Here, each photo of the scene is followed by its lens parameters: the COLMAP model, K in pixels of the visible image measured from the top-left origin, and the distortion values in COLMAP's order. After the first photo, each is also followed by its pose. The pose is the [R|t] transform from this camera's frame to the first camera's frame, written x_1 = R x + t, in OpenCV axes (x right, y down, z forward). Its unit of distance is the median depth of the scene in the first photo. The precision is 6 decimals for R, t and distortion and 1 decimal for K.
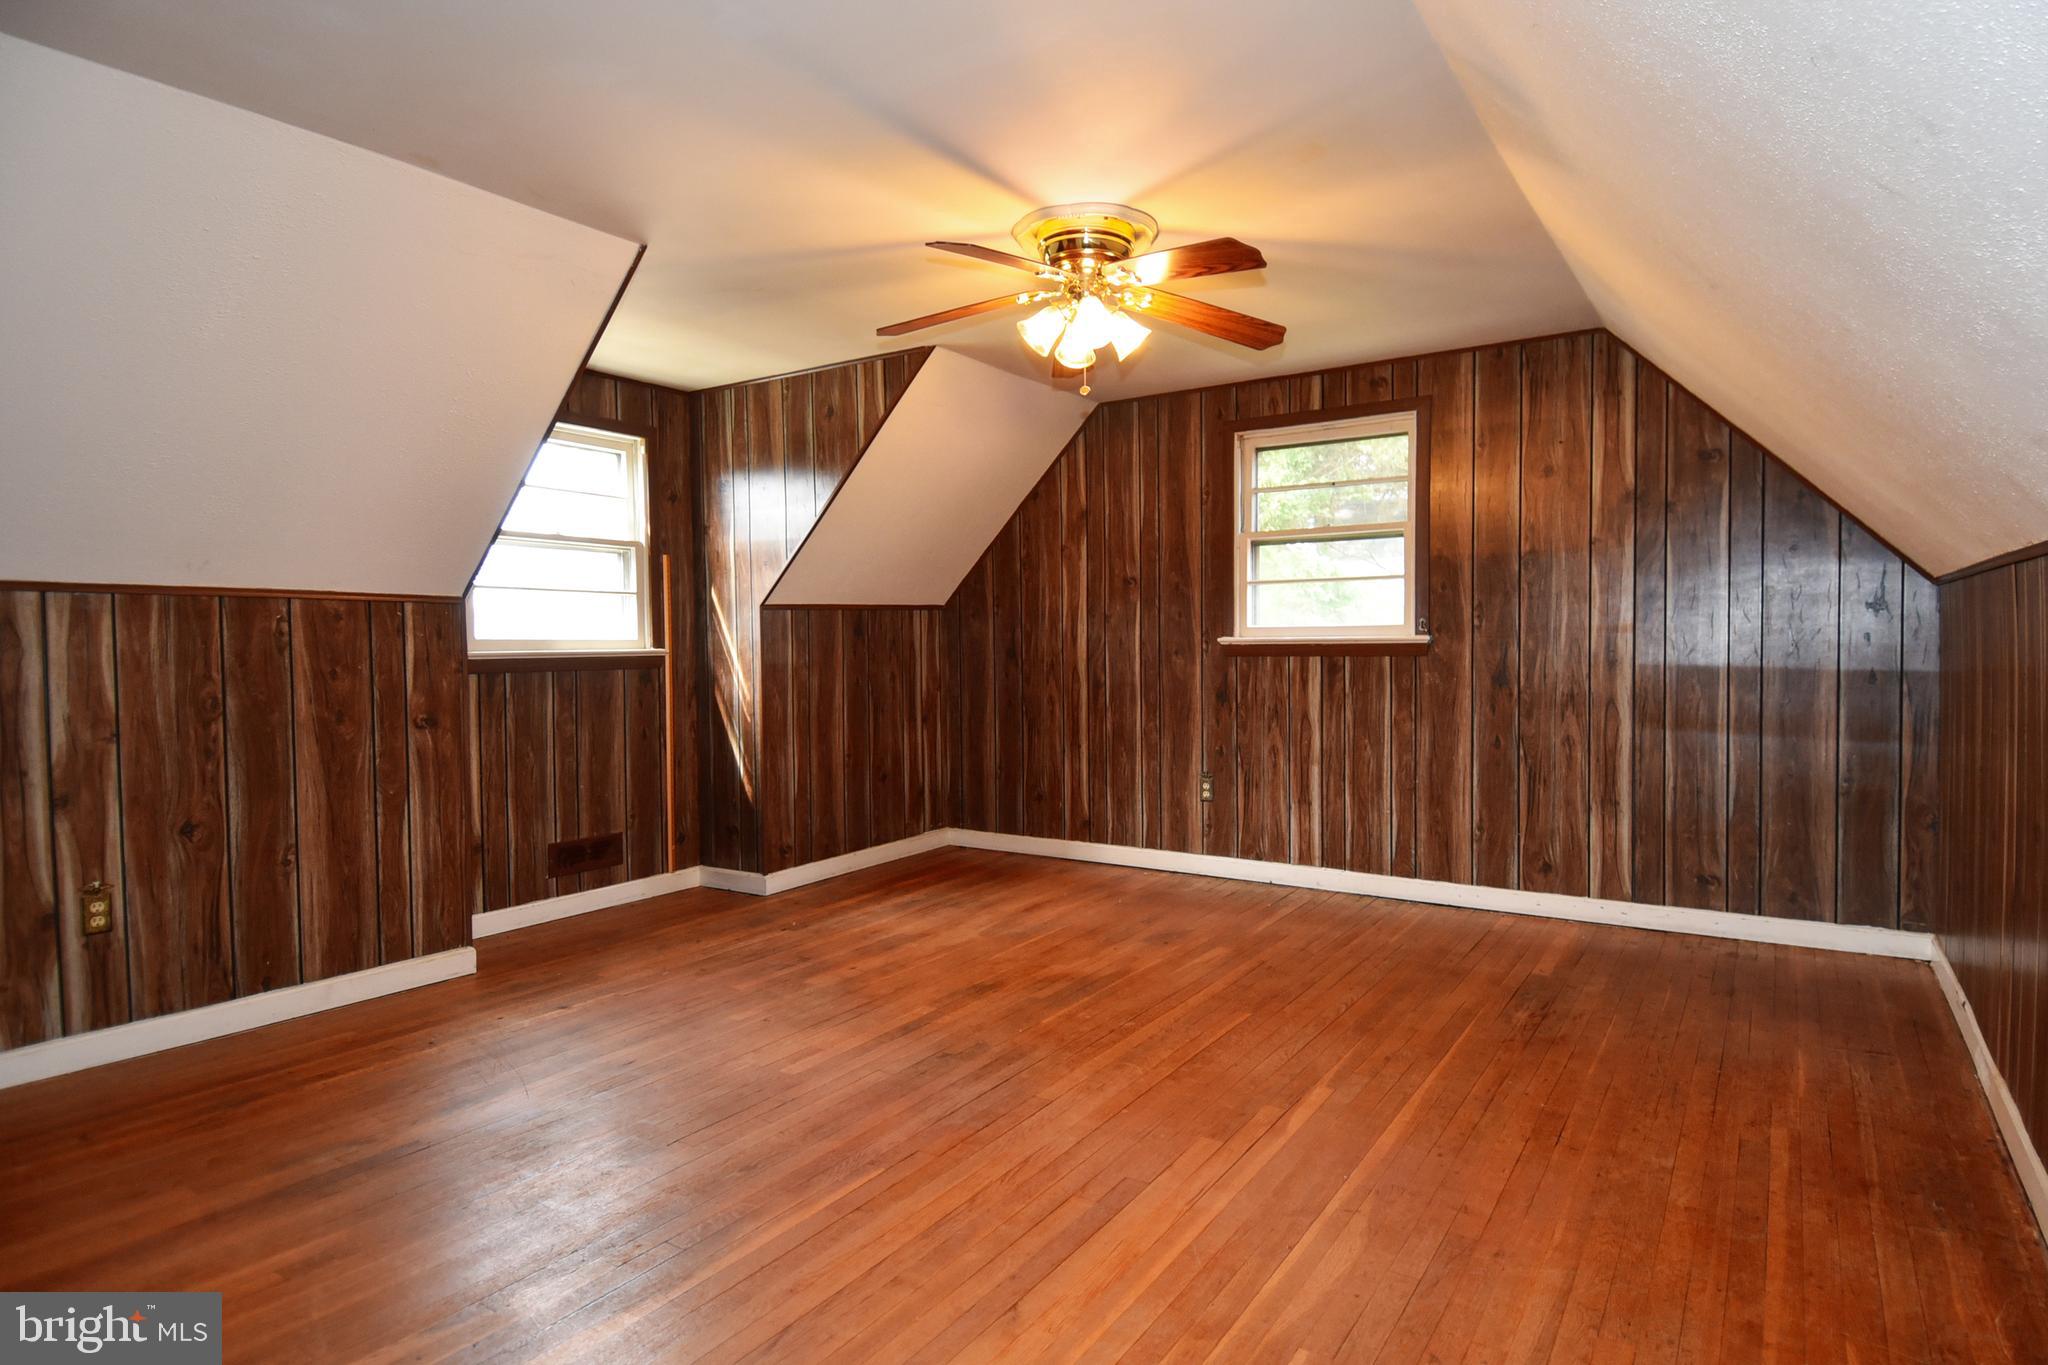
lens RADIAL K [[1111.4, 0, 1068.6], [0, 1111.4, 675.7], [0, 0, 1]] dist [0.044698, -0.054673]
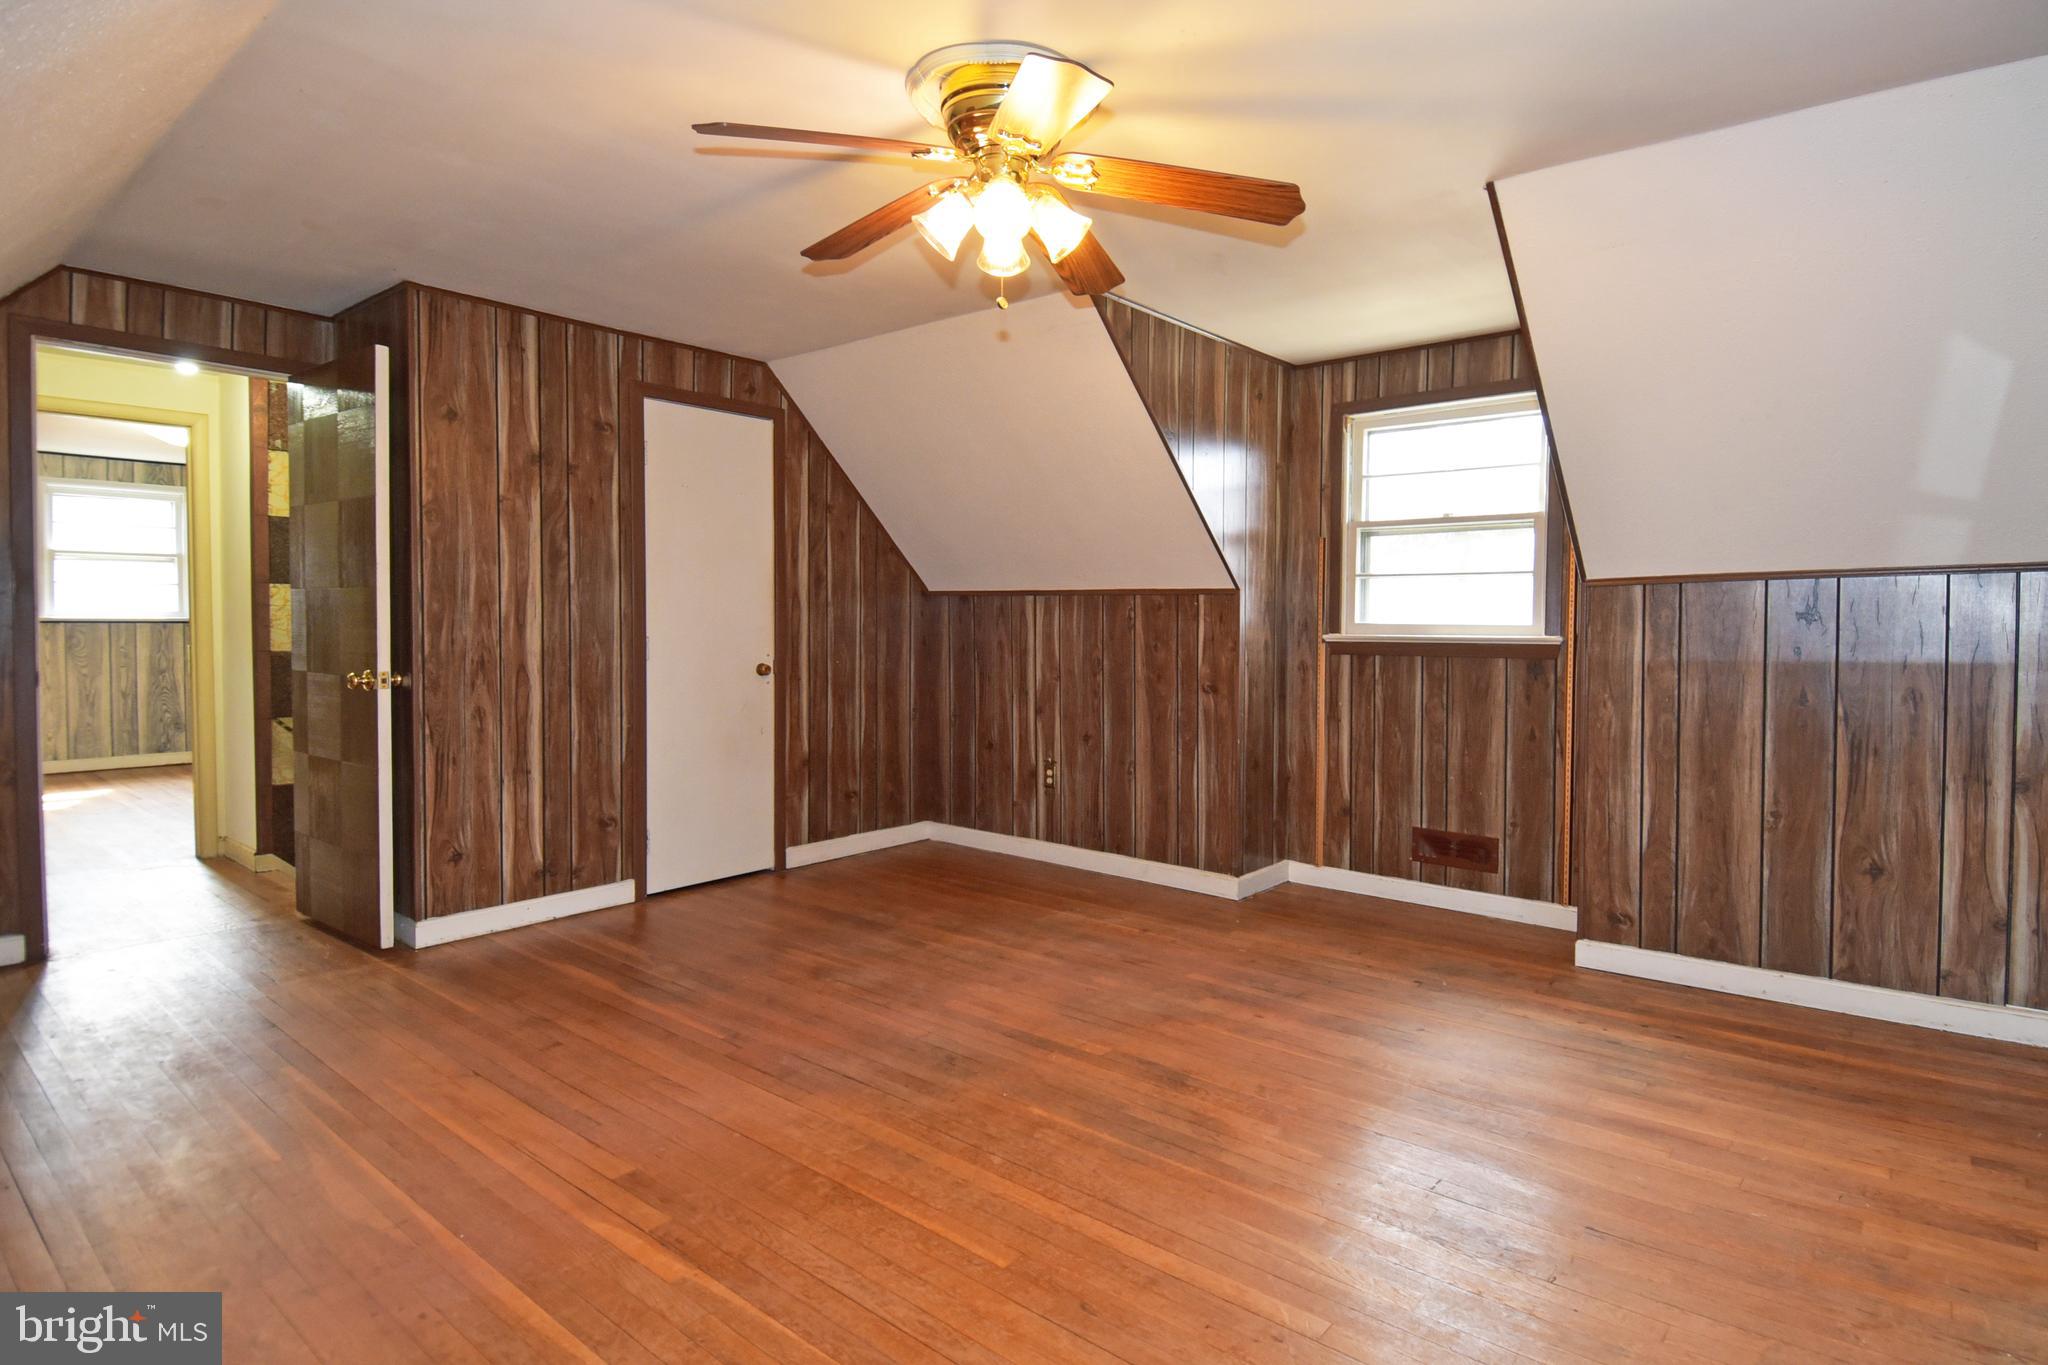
lens RADIAL K [[1028.2, 0, 1032.7], [0, 1028.2, 643.7], [0, 0, 1]] dist [0.037976, -0.040972]
pose [[-0.106907, 0.028036, -0.993874, 0.644917], [-0.036615, 0.998813, 0.032114, -0.041758], [0.993595, 0.039824, -0.105754, 0.977234]]
